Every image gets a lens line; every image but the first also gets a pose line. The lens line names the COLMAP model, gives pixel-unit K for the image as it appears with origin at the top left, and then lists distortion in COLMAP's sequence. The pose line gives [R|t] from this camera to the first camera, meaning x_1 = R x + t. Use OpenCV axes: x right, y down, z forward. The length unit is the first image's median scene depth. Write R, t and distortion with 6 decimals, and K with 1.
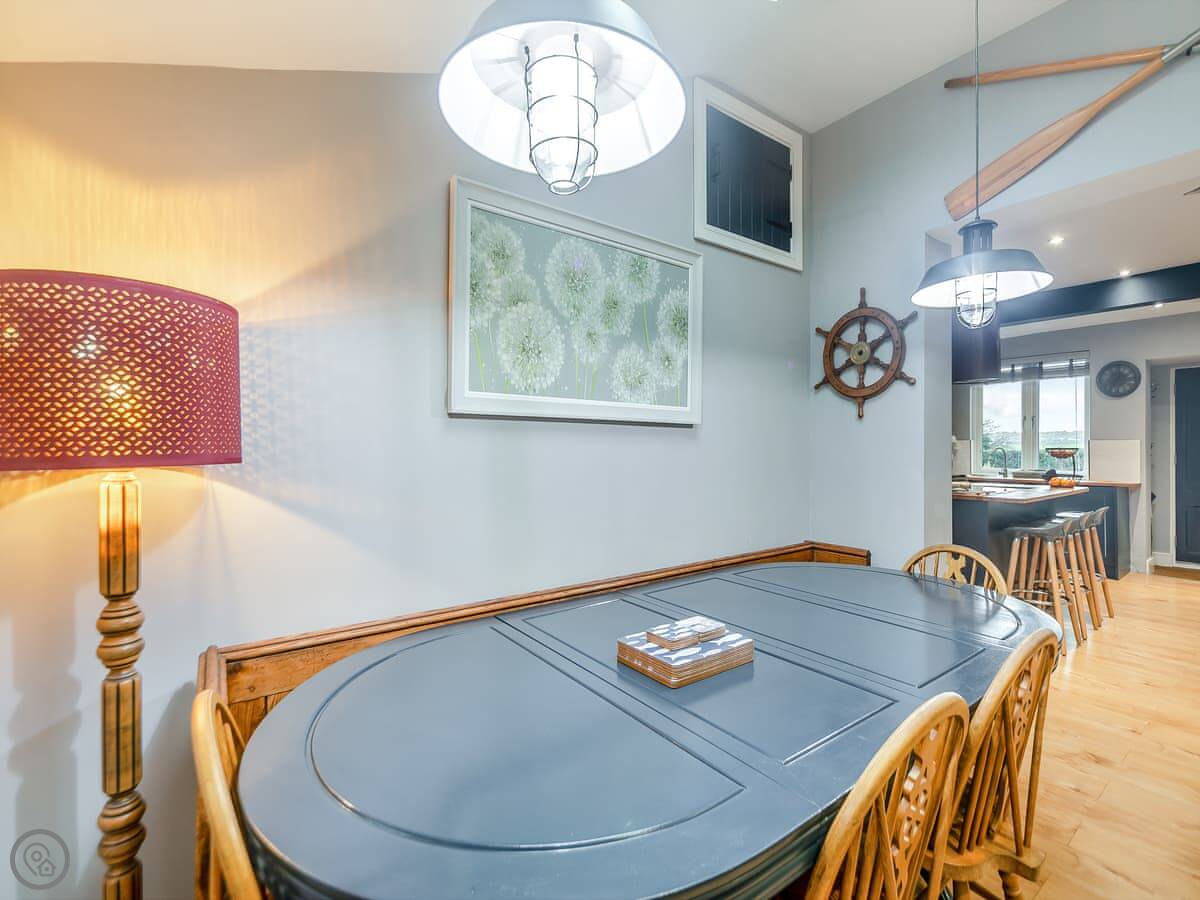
lens RADIAL K [[533.1, 0, 601.5], [0, 533.1, 455.0], [0, 0, 1]] dist [0.010783, -0.000697]
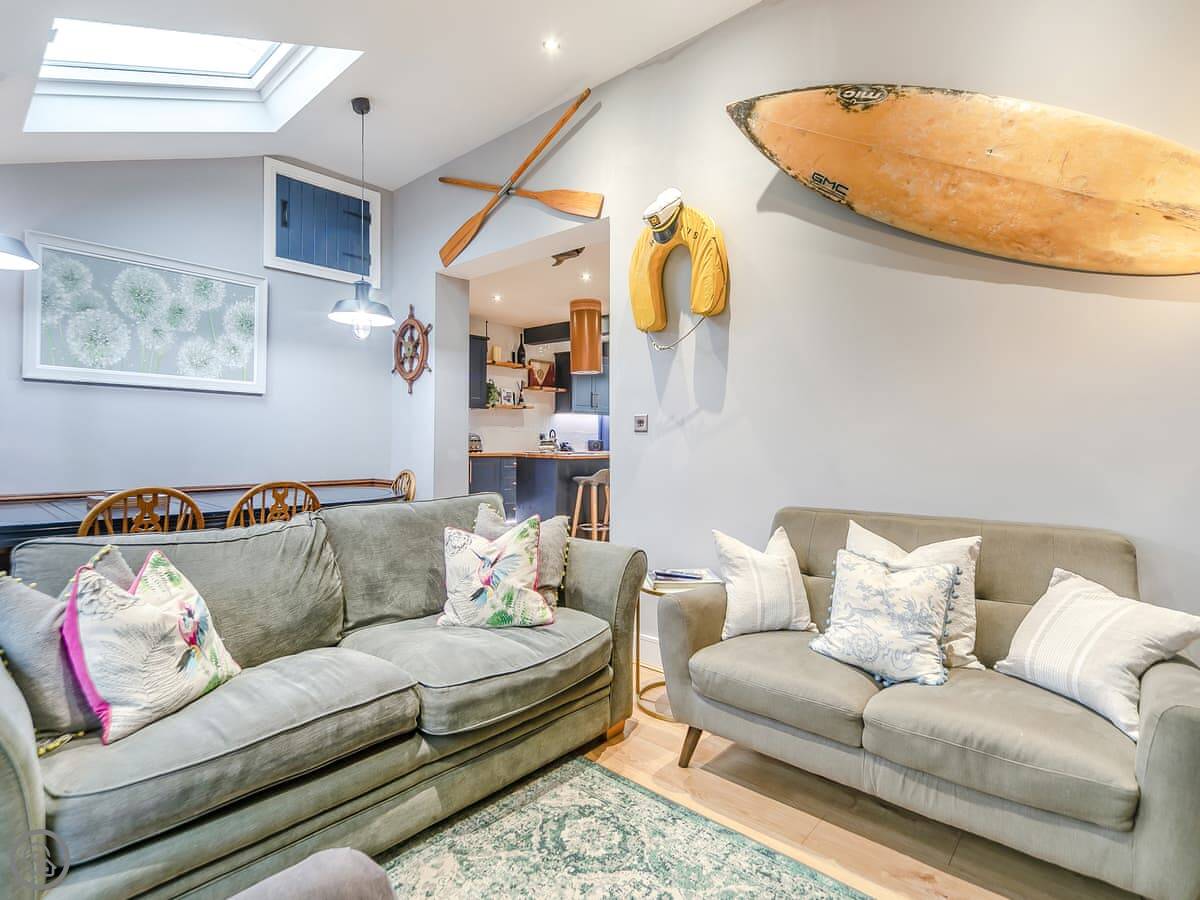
lens RADIAL K [[583.2, 0, 590.6], [0, 583.2, 447.6], [0, 0, 1]] dist [0.011980, -0.001961]
pose [[0.981428, 0.008203, 0.191657, 0.801959], [-0.009562, 0.999935, 0.006164, 0.077893], [-0.191594, -0.007883, 0.981443, -0.805176]]
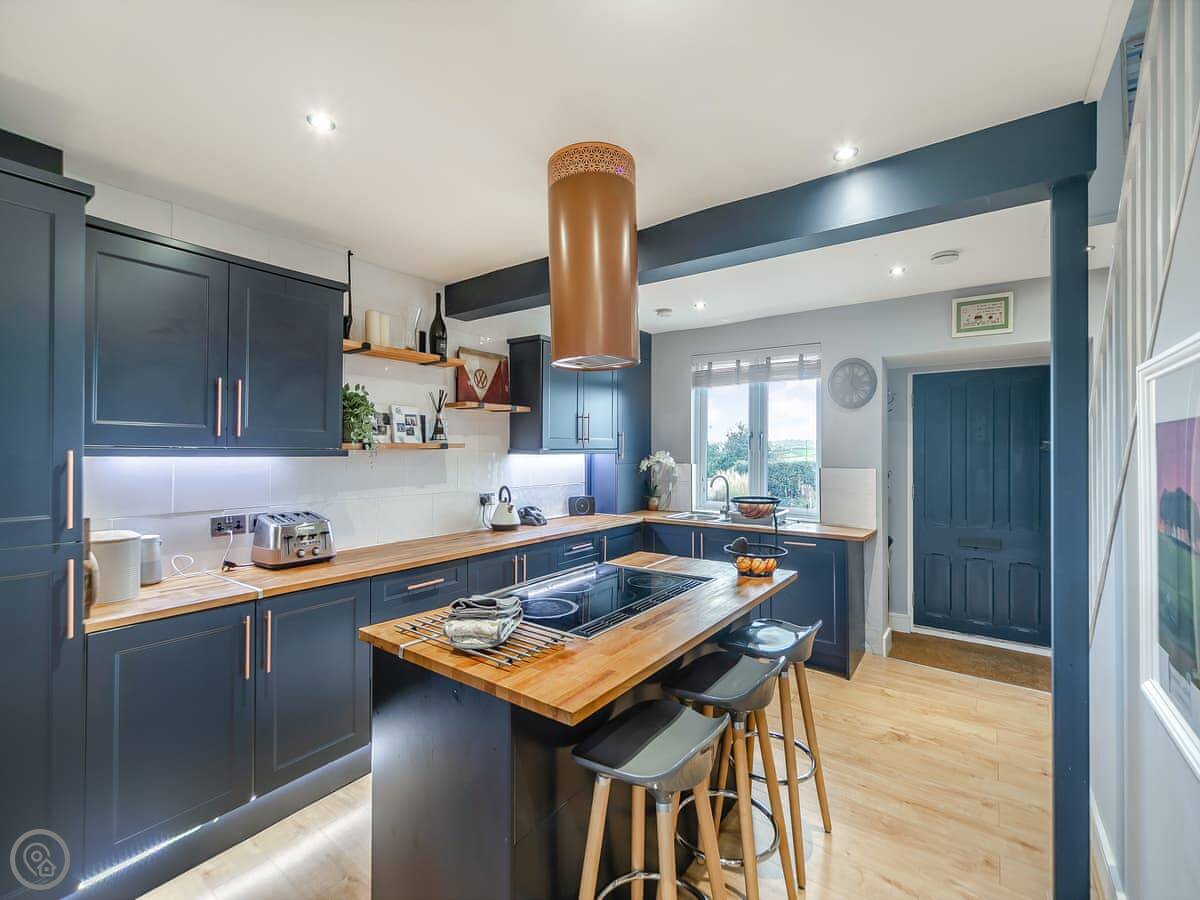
lens RADIAL K [[533.1, 0, 604.6], [0, 533.1, 447.9], [0, 0, 1]] dist [0.010783, -0.000697]
pose [[0.953346, 0.009209, 0.301739, 1.044554], [-0.005849, 0.999910, -0.012036, -0.107873], [-0.301823, 0.009710, 0.953315, 1.020208]]
